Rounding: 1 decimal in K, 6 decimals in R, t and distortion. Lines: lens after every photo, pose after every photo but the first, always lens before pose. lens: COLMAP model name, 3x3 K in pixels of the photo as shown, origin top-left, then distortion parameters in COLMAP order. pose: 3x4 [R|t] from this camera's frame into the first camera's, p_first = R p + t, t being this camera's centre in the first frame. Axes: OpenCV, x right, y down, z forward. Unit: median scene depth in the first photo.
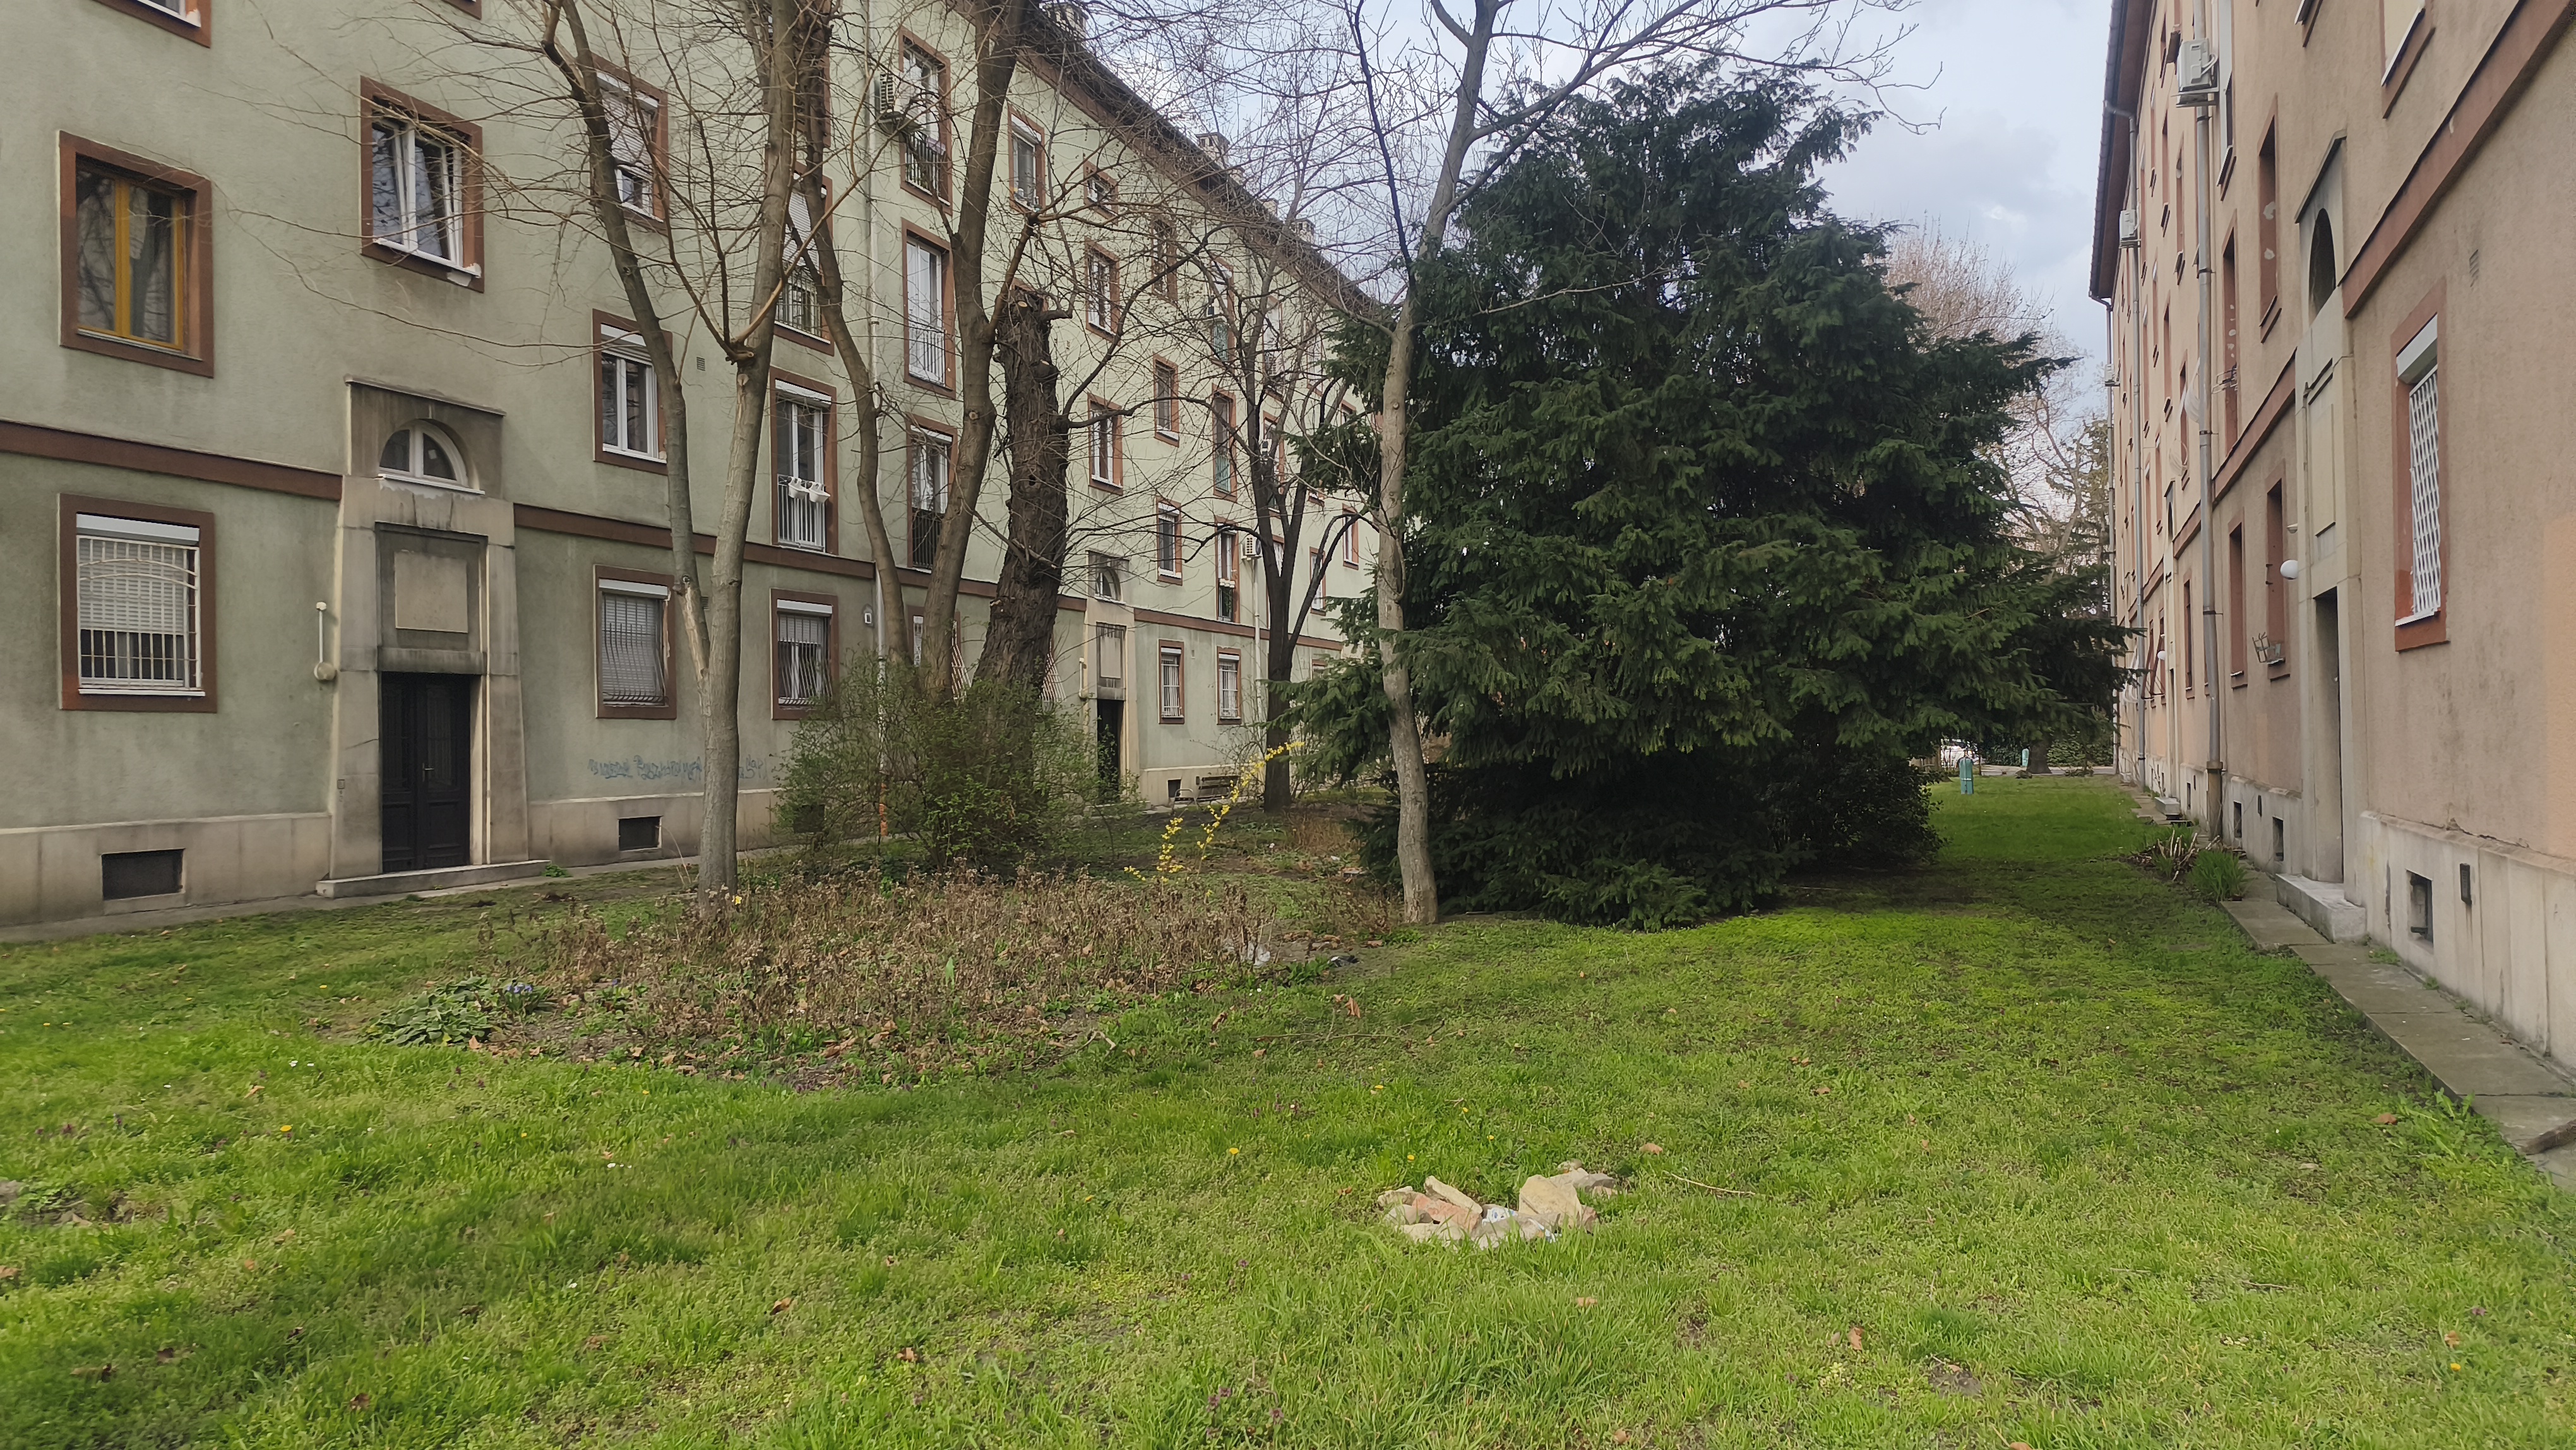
lens RADIAL K [[1575.5, 0, 1284.4], [0, 1575.5, 749.1], [0, 0, 1]] dist [-0.000606, -0.000500]
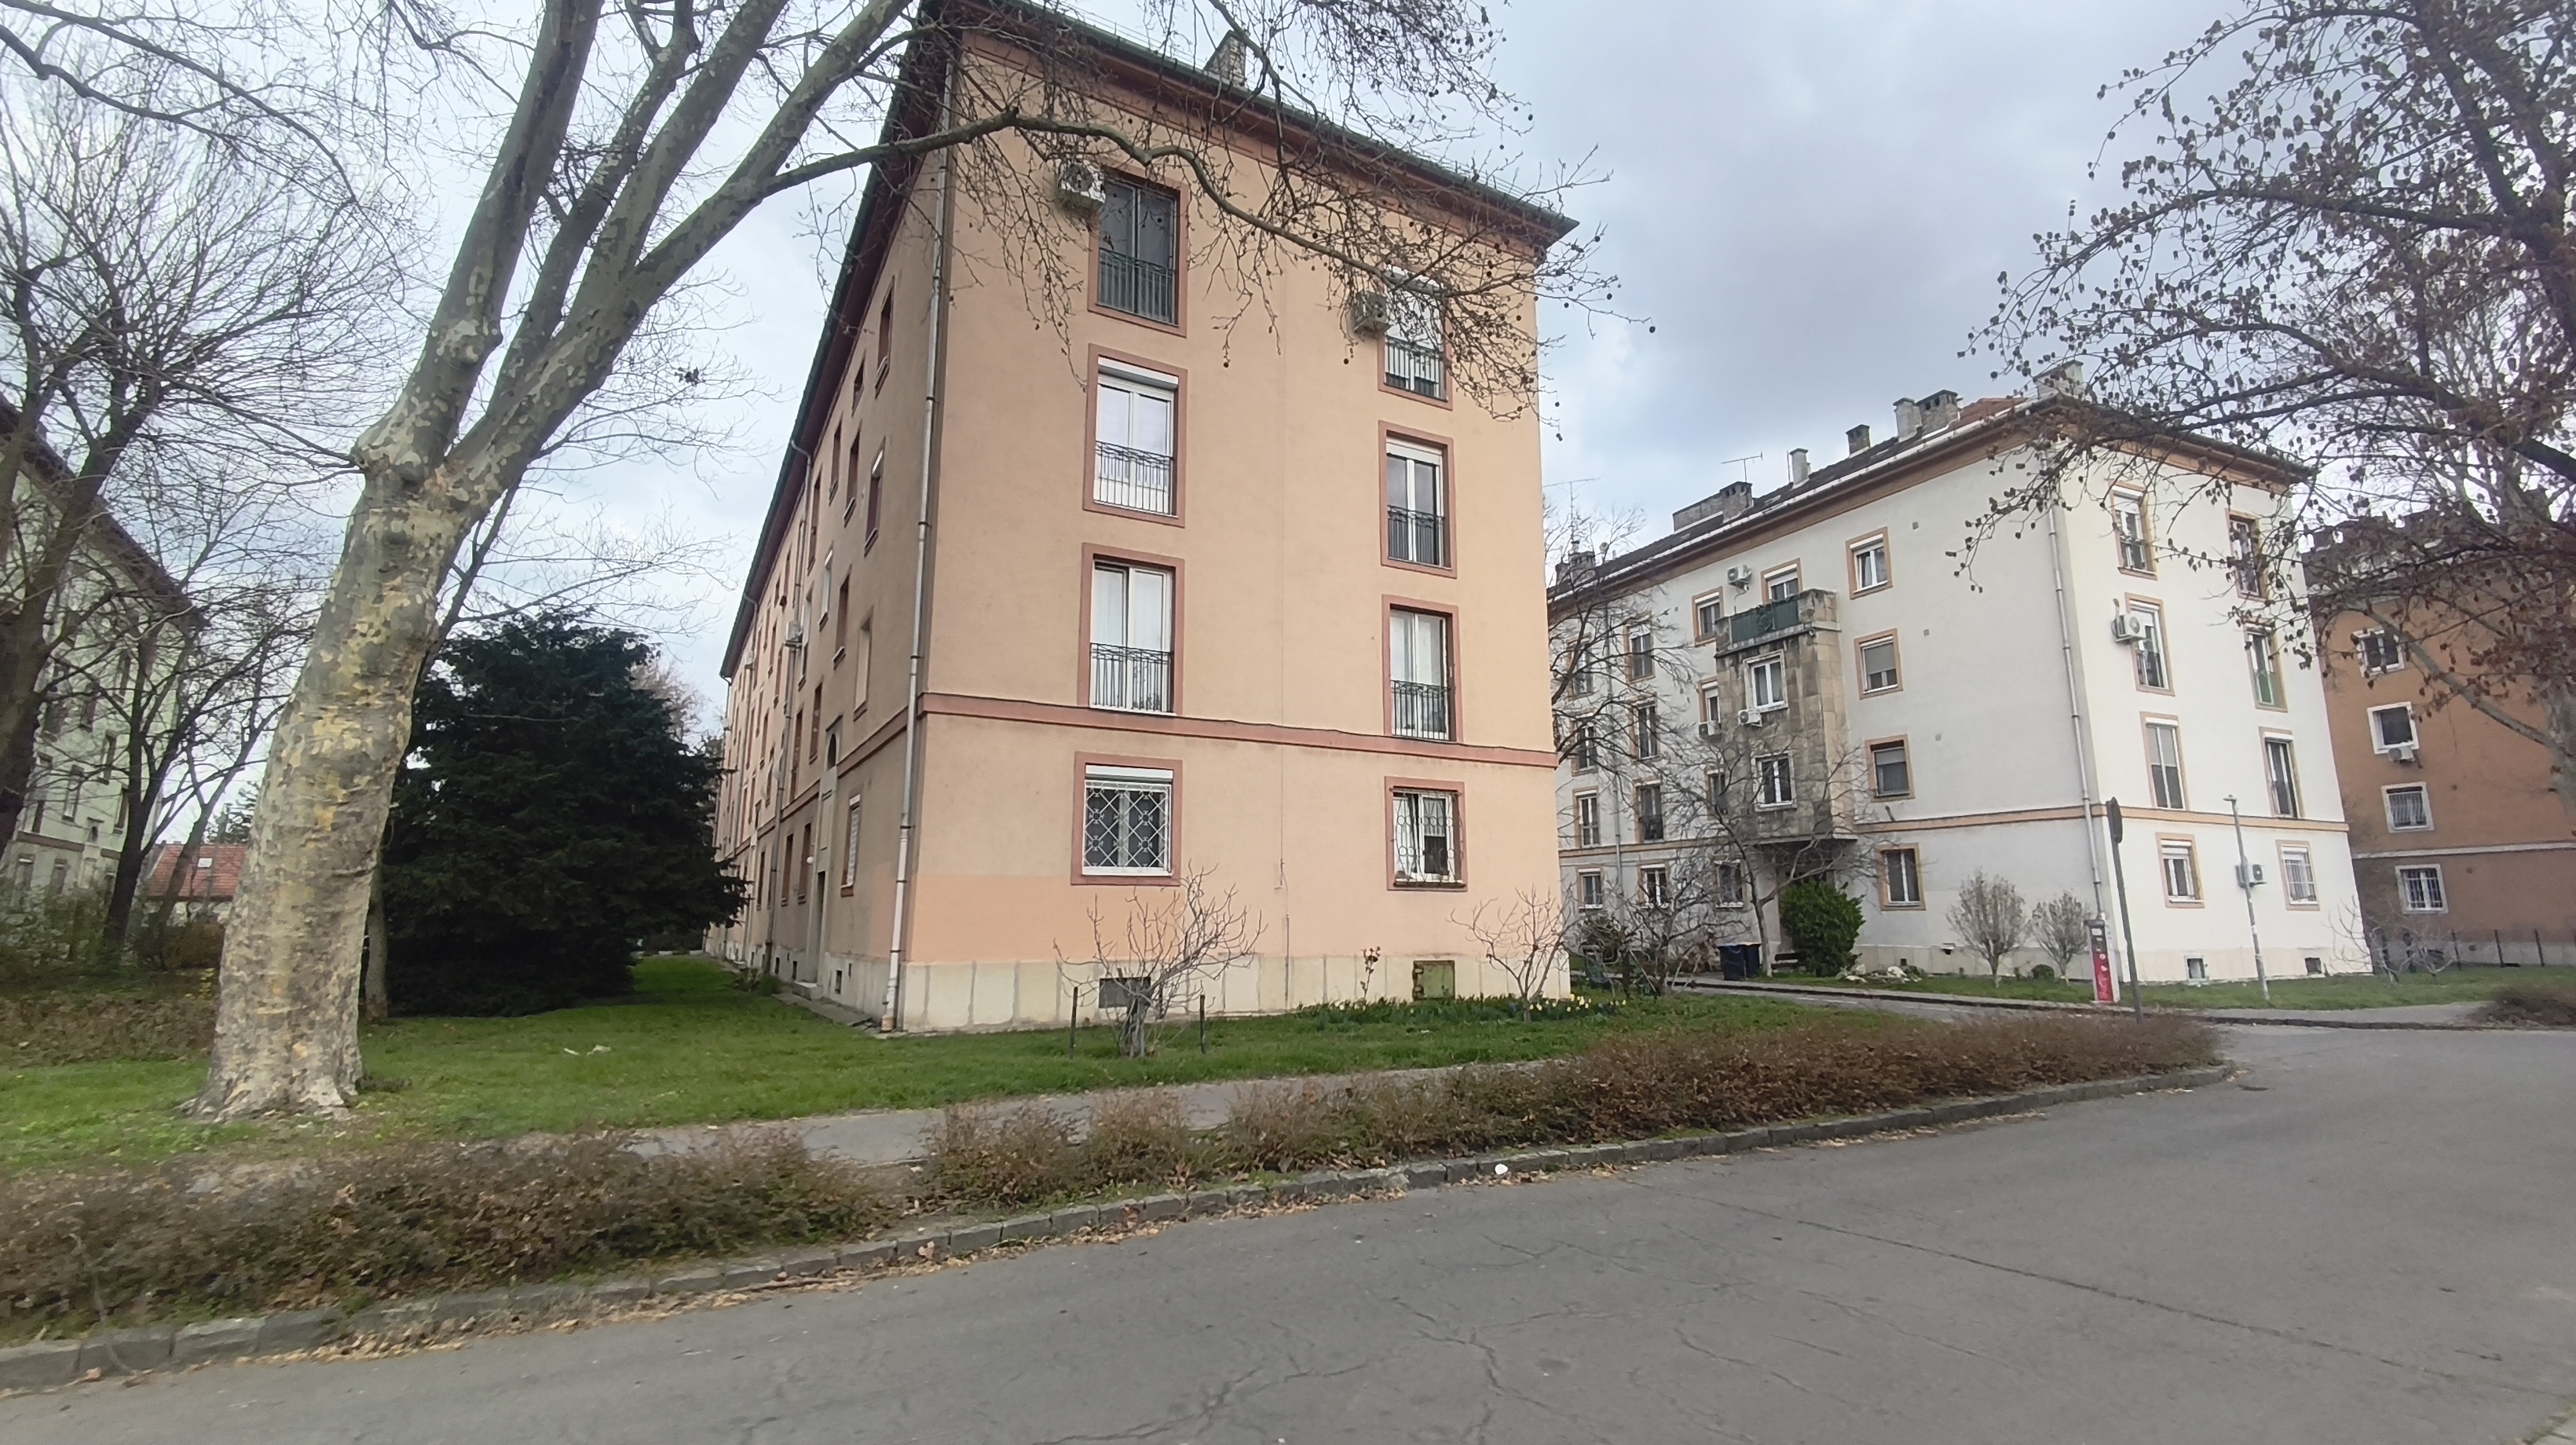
lens RADIAL K [[1124.0, 0, 1303.5], [0, 1124.0, 693.4], [0, 0, 1]] dist [0.049820, -0.029685]
pose [[0.557254, 0.180673, 0.810448, -0.468845], [-0.001147, 0.976207, -0.216837, 0.021427], [-0.830341, 0.119904, 0.544203, -0.718616]]
